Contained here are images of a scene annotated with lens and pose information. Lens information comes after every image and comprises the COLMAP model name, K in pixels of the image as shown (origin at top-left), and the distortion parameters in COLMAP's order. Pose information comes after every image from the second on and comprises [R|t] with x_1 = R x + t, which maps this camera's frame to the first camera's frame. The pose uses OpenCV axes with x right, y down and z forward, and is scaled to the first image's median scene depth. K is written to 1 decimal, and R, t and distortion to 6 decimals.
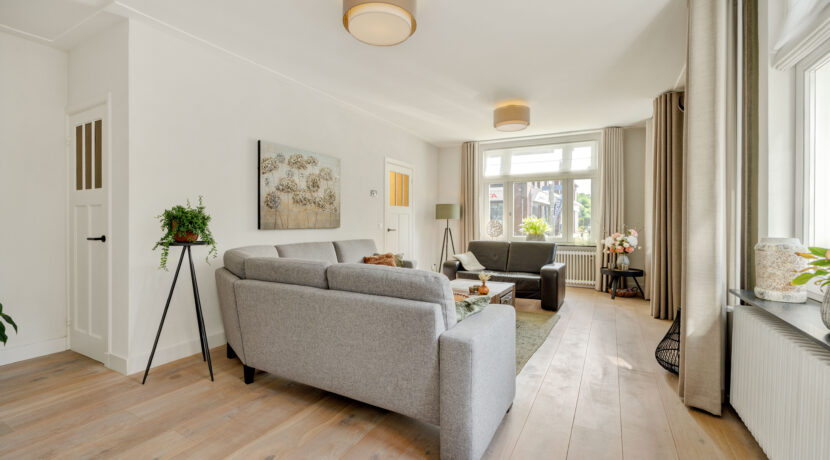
lens RADIAL K [[359.1, 0, 420.9], [0, 359.1, 223.5], [0, 0, 1]] dist [-0.000497, -0.000001]
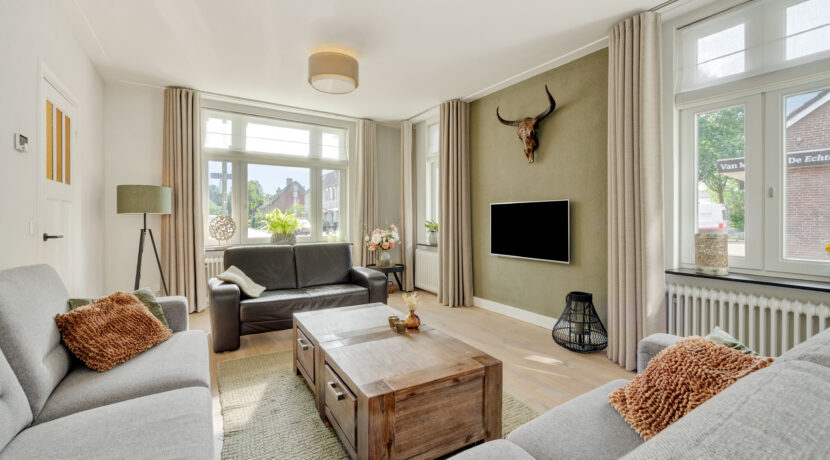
lens RADIAL K [[359.1, 0, 420.9], [0, 359.1, 223.5], [0, 0, 1]] dist [-0.000497, -0.000001]
pose [[0.498775, -0.013392, 0.866628, -0.207066], [0.008422, 0.999908, 0.010605, 0.001717], [-0.866690, 0.002009, 0.498842, 0.363710]]
